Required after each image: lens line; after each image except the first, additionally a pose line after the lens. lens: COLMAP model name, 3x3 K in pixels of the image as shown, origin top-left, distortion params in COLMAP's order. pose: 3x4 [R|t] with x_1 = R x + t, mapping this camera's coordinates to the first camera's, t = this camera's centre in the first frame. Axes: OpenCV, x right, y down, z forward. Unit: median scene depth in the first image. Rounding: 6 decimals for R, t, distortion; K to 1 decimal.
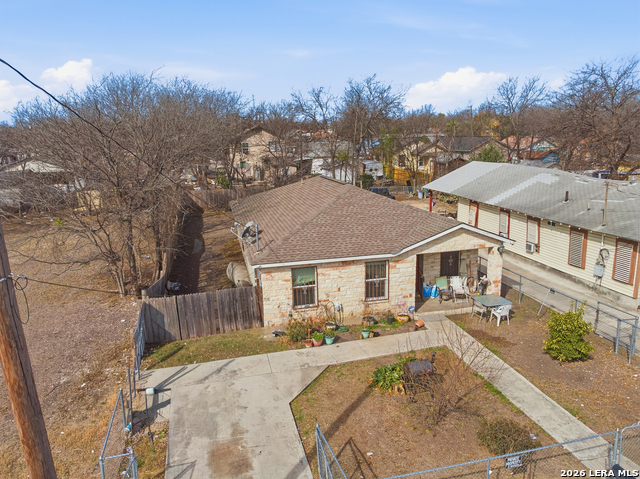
lens RADIAL K [[471.0, 0, 320.0], [0, 471.0, 239.5], [0, 0, 1]] dist [0.020657, -0.013751]
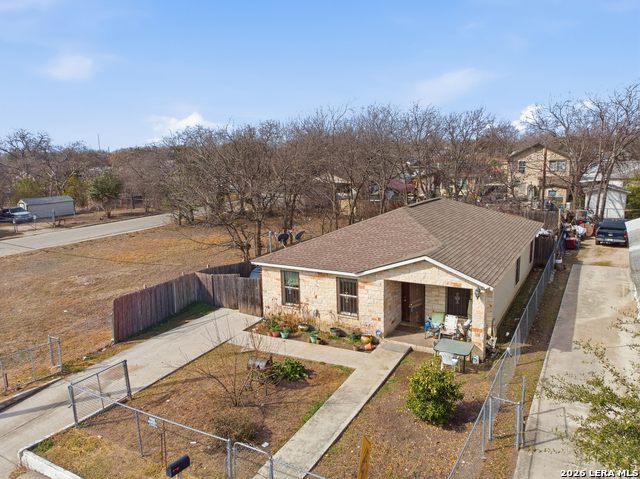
lens RADIAL K [[471.0, 0, 320.0], [0, 471.0, 239.5], [0, 0, 1]] dist [0.020657, -0.013751]
pose [[0.727217, 0.125470, -0.674842, 0.788559], [-0.145330, 0.989007, 0.027273, -0.061653], [0.670846, 0.078242, 0.737458, 0.163585]]
